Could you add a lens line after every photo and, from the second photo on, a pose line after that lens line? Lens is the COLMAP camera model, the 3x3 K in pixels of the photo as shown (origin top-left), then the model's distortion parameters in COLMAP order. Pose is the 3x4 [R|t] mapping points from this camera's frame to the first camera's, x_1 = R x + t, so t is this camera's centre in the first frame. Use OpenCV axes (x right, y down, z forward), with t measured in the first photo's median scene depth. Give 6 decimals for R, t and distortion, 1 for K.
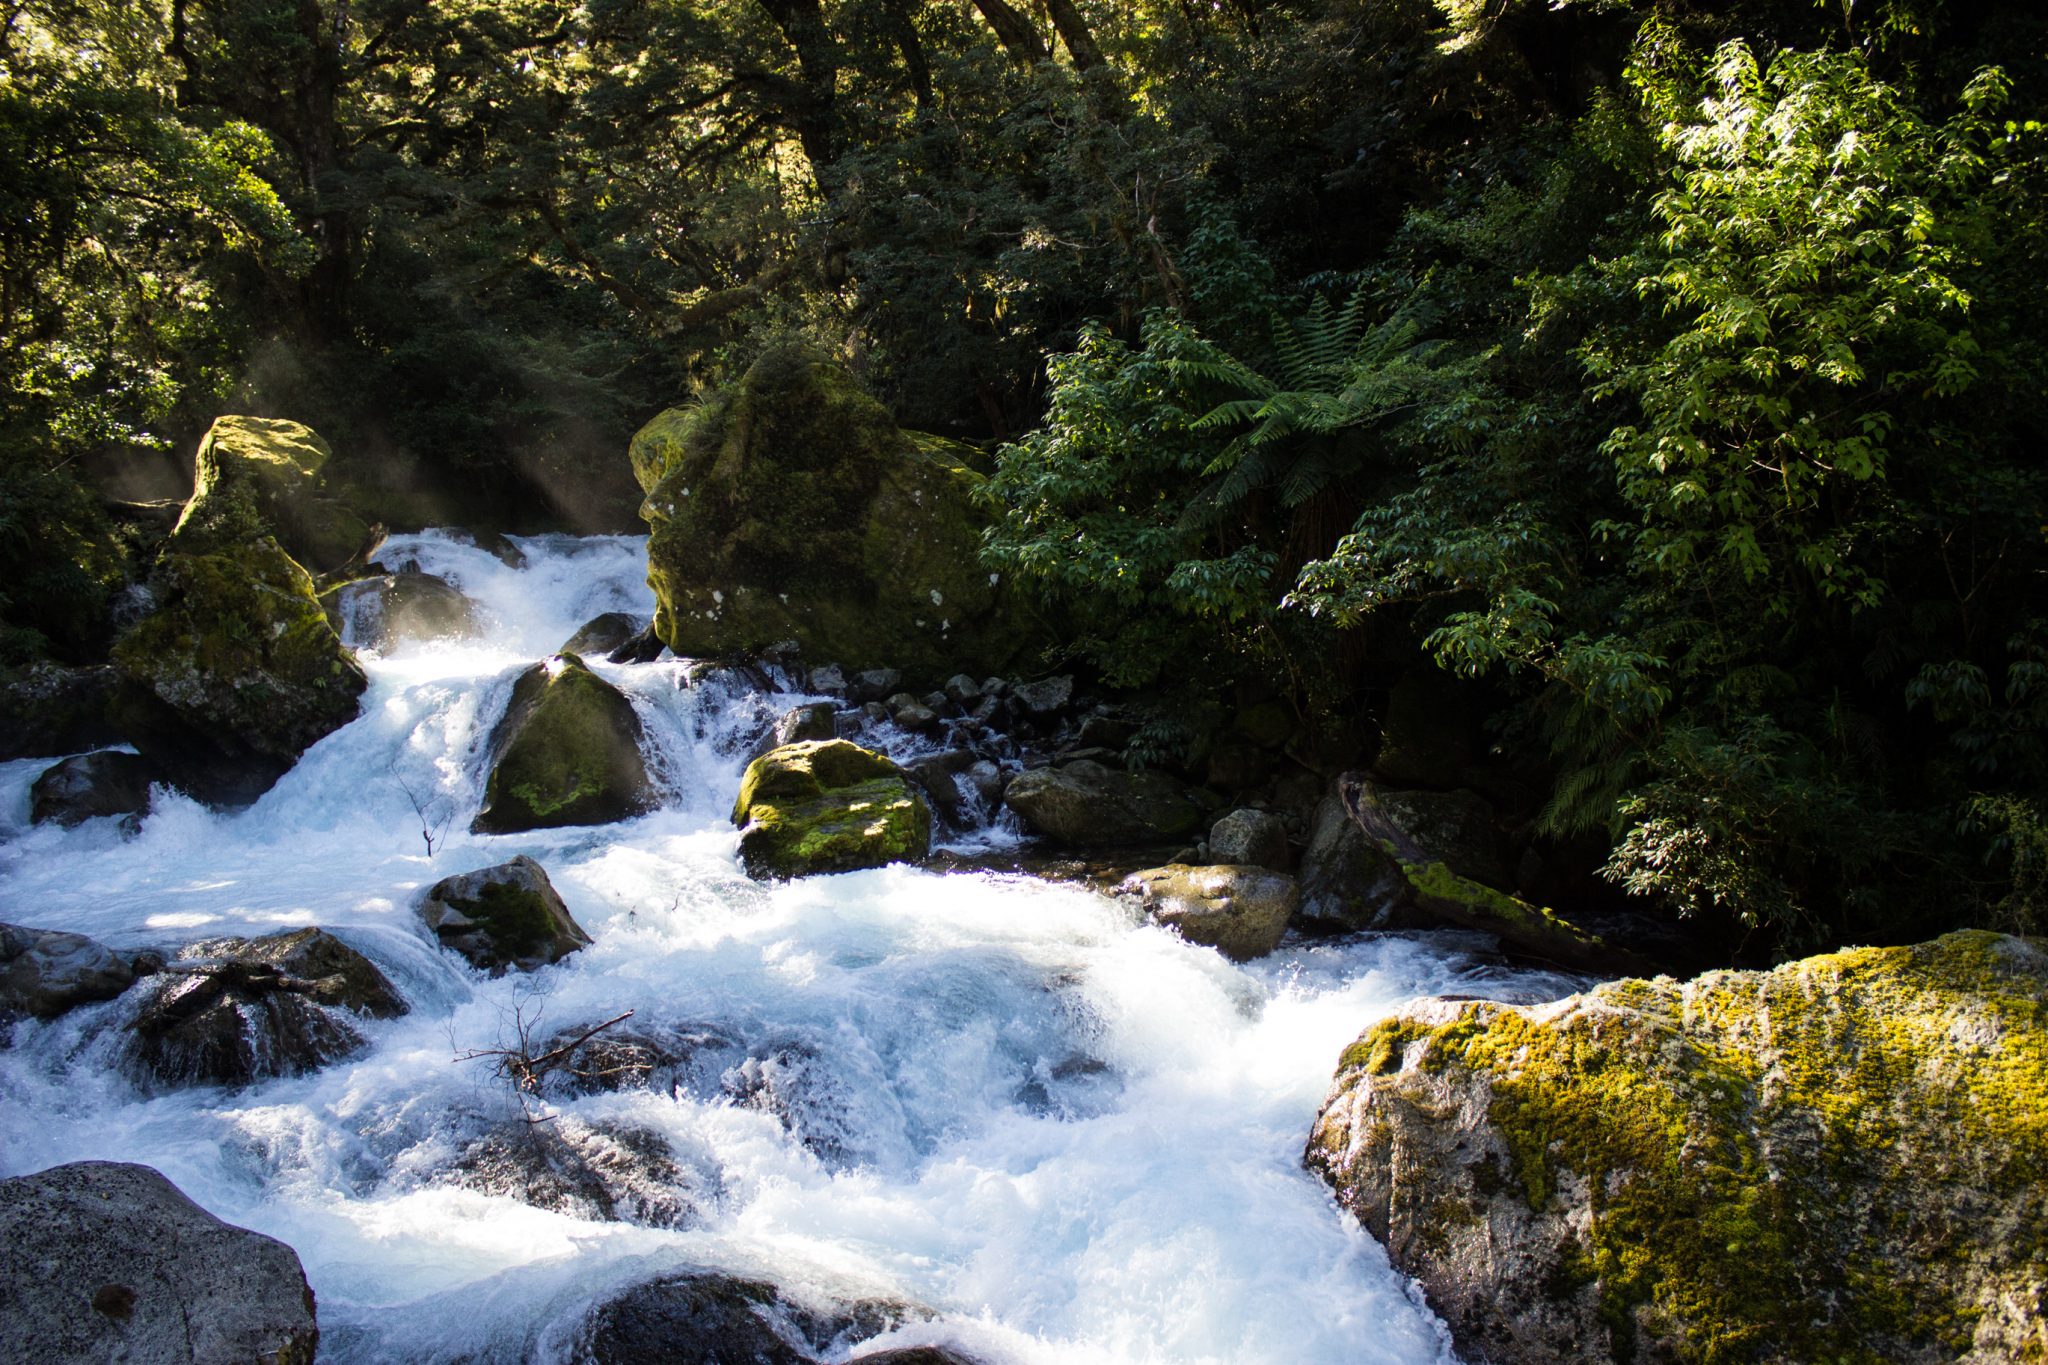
lens RADIAL K [[1764.5, 0, 1023.1], [0, 1764.5, 666.1], [0, 0, 1]] dist [-0.134618, 0.098117]
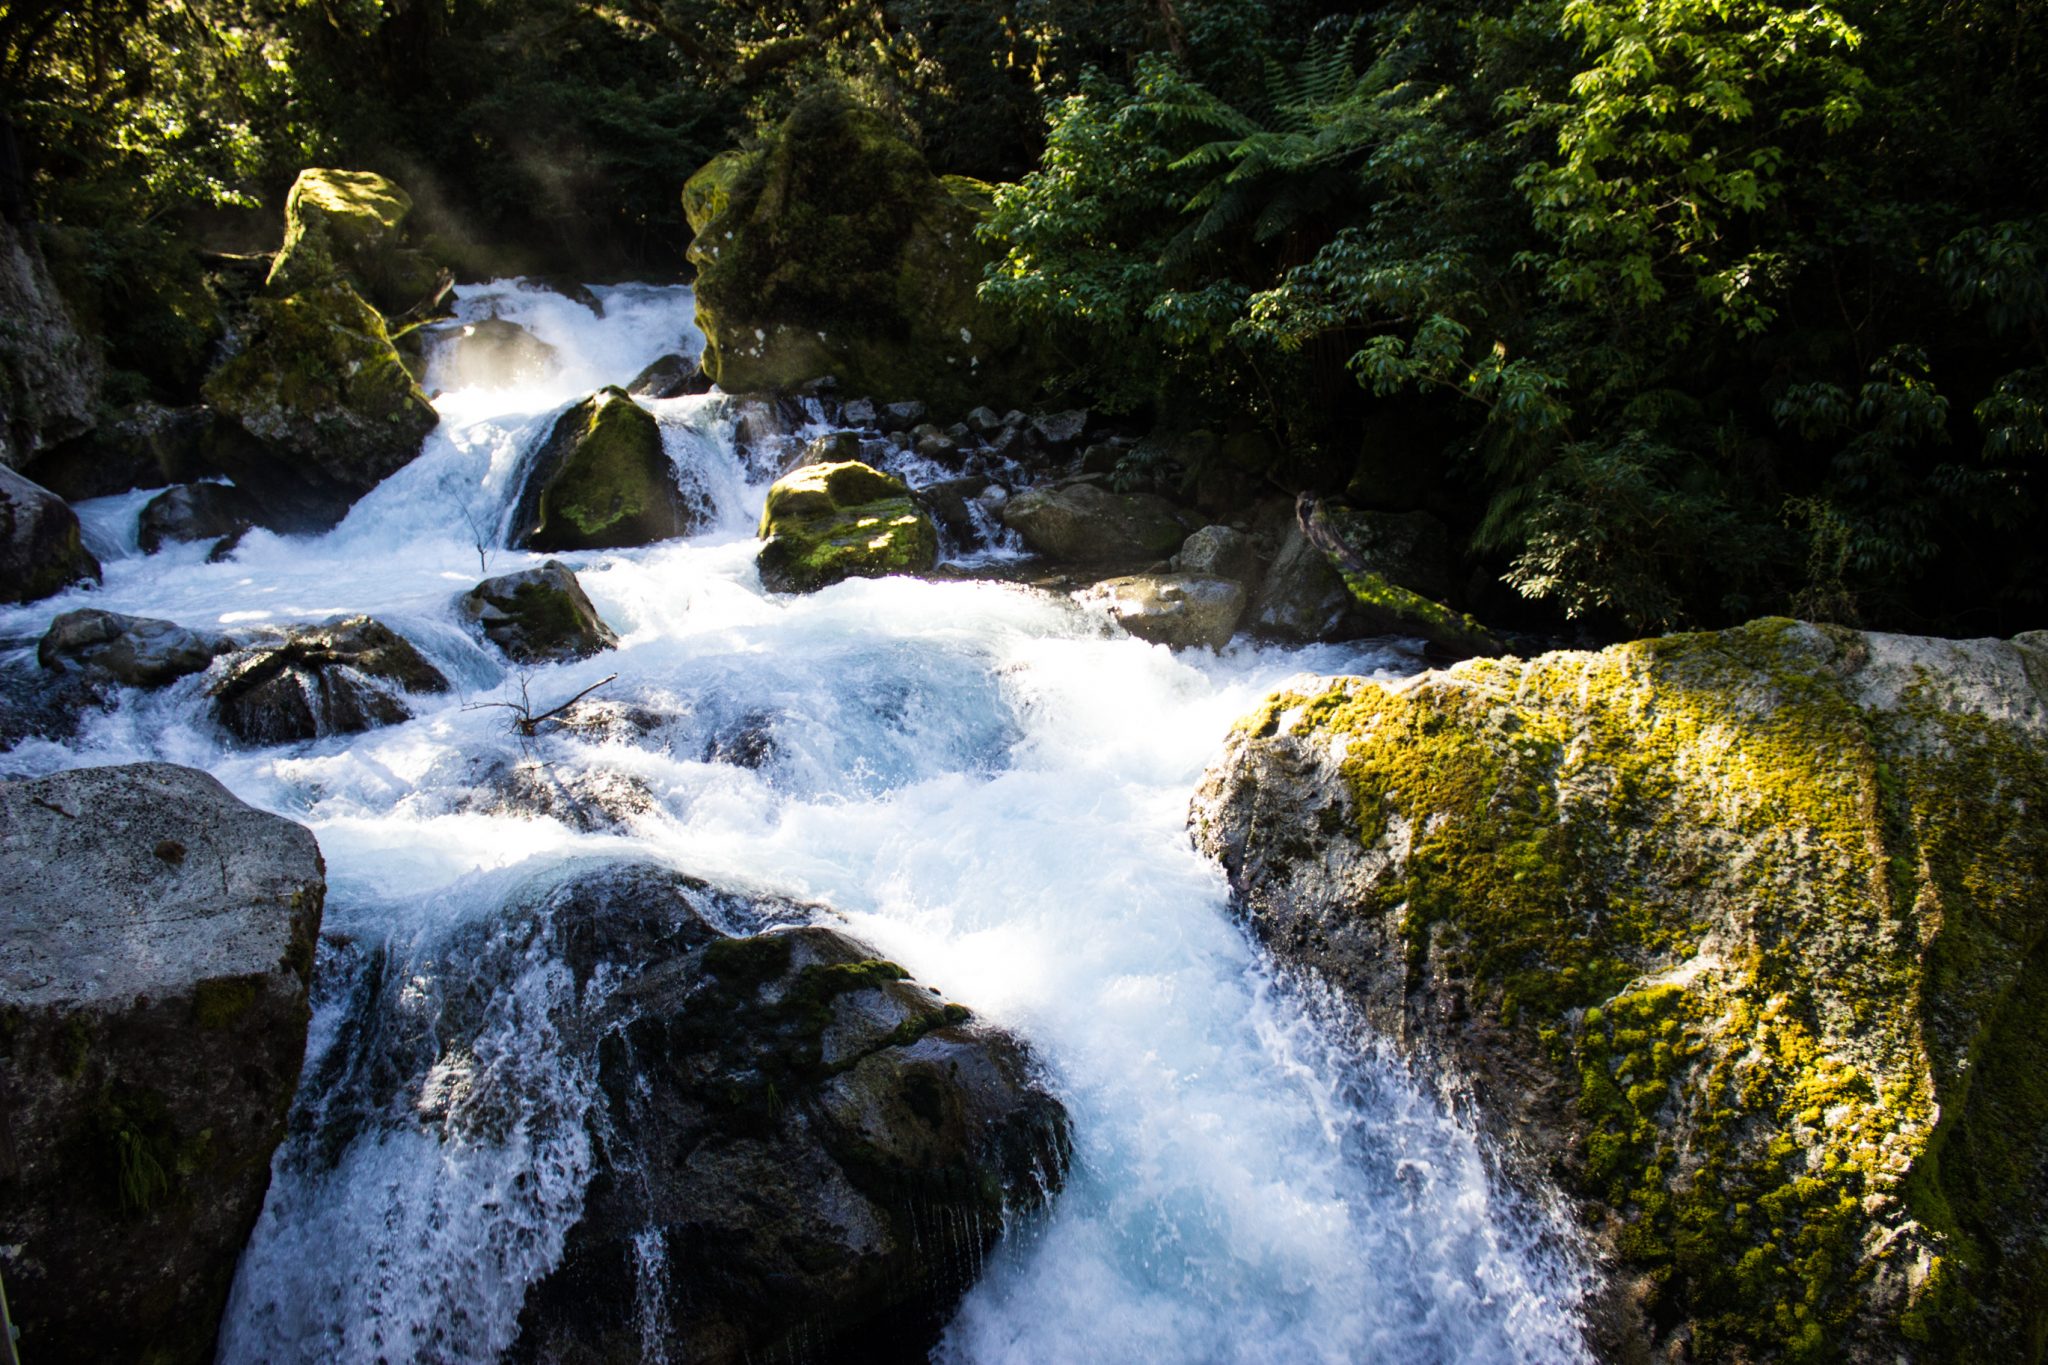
lens RADIAL K [[1764.5, 0, 993.0], [0, 1764.5, 662.8], [0, 0, 1]] dist [-0.134618, 0.098117]
pose [[0.996915, 0.013996, -0.077229, 0.098348], [-0.003419, 0.990782, 0.135420, 0.024586], [0.078413, -0.134738, 0.987774, -0.118469]]
